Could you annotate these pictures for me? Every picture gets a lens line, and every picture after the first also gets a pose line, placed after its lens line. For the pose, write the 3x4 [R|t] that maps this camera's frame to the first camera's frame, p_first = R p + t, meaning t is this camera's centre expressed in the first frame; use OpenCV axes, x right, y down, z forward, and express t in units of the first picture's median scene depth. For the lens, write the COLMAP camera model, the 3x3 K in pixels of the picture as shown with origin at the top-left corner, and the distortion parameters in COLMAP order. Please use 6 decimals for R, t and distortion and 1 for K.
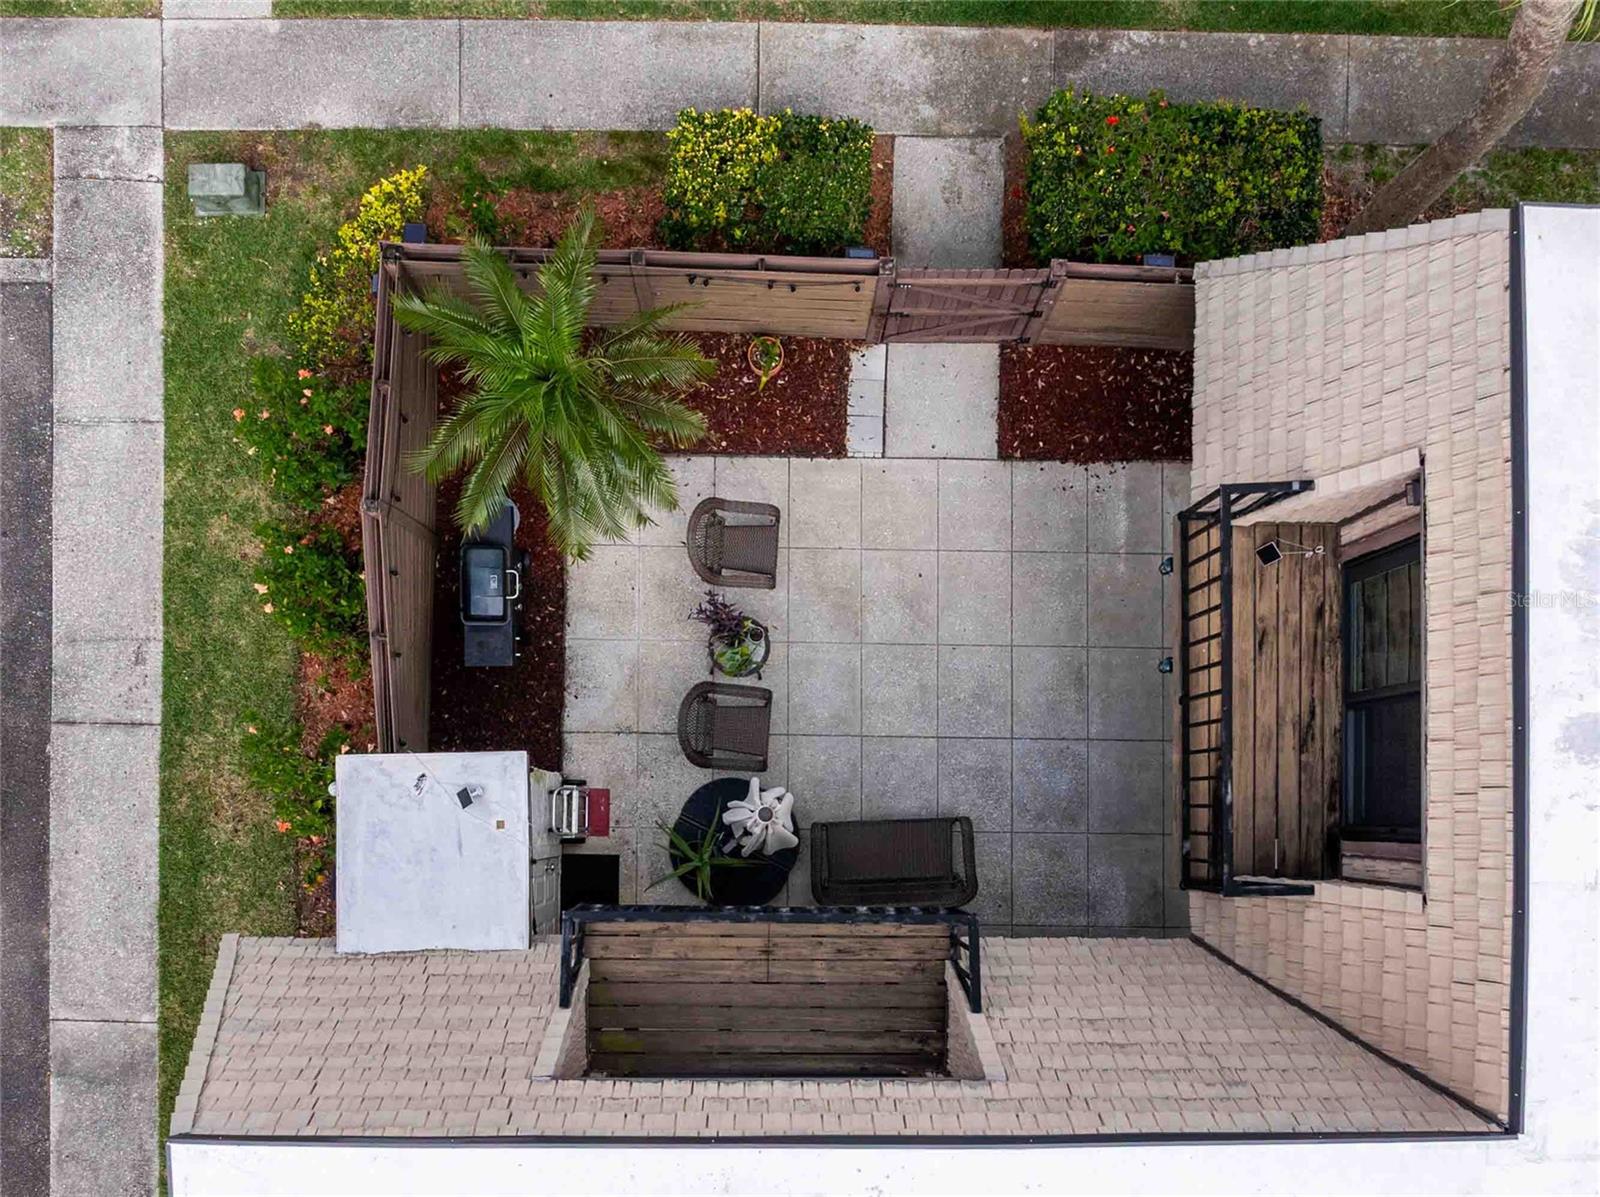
lens RADIAL K [[1137.0, 0, 804.5], [0, 1137.0, 591.5], [0, 0, 1]] dist [-0.014362, -0.002550]
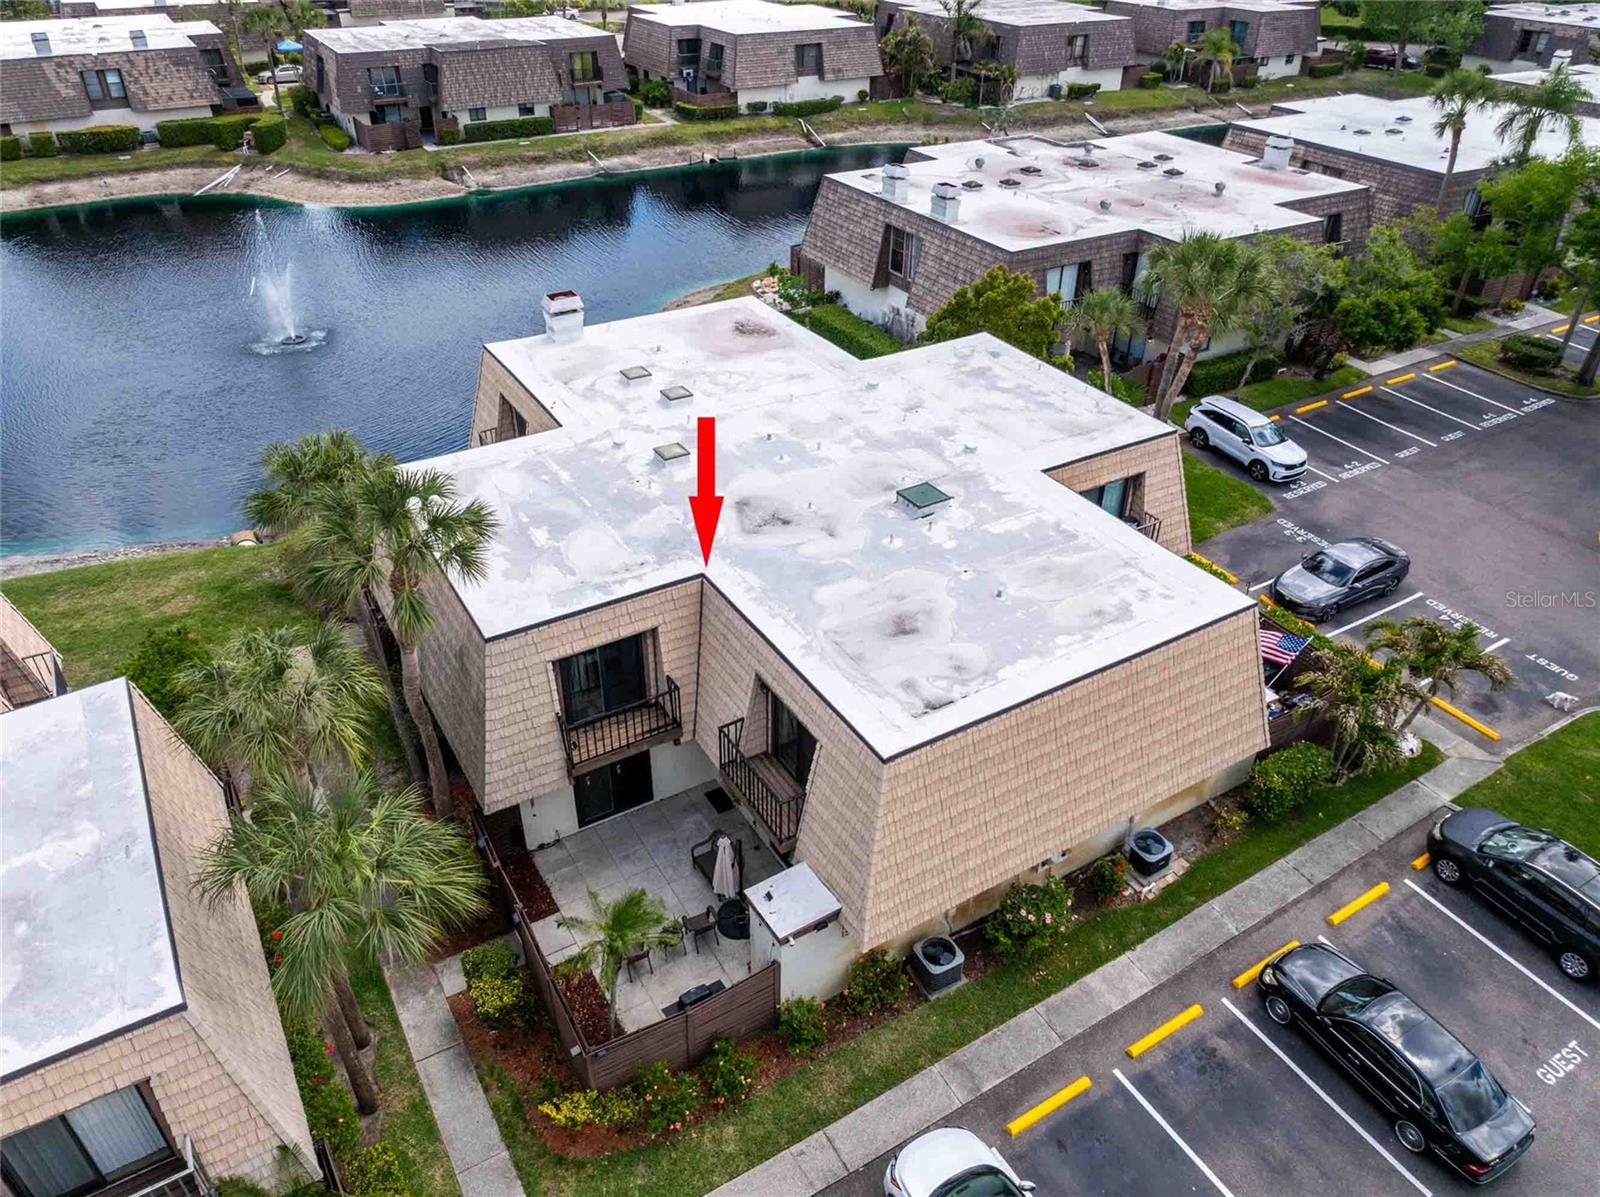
lens RADIAL K [[1137.0, 0, 799.8], [0, 1137.0, 597.0], [0, 0, 1]] dist [-0.014362, -0.002550]
pose [[-0.519778, -0.500538, 0.692309, -1.530319], [0.853512, -0.269439, 0.446004, -0.607260], [-0.036707, 0.822717, 0.567264, -1.051840]]
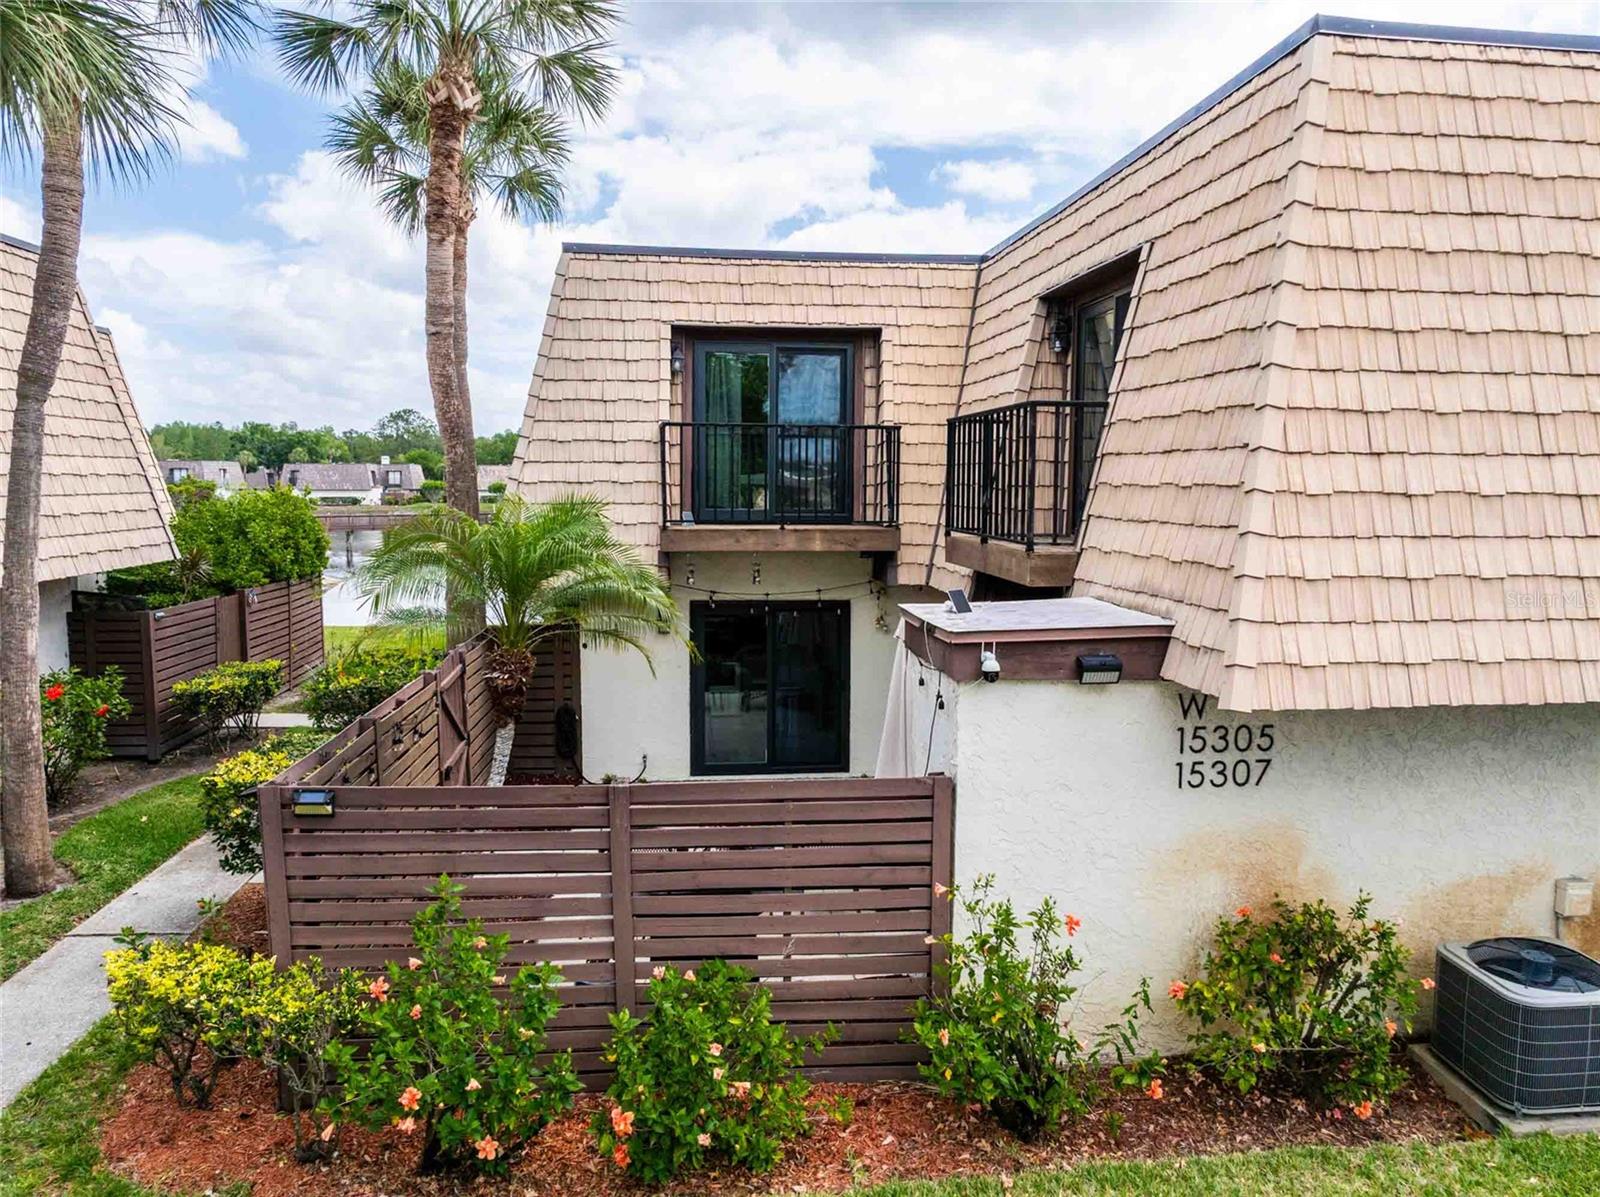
lens RADIAL K [[1137.0, 0, 797.0], [0, 1137.0, 601.4], [0, 0, 1]] dist [-0.014362, -0.002550]
pose [[-0.114519, -0.122754, 0.985808, -0.991103], [0.993074, 0.012081, 0.116868, -0.018211], [-0.026256, 0.992364, 0.120520, 0.618959]]
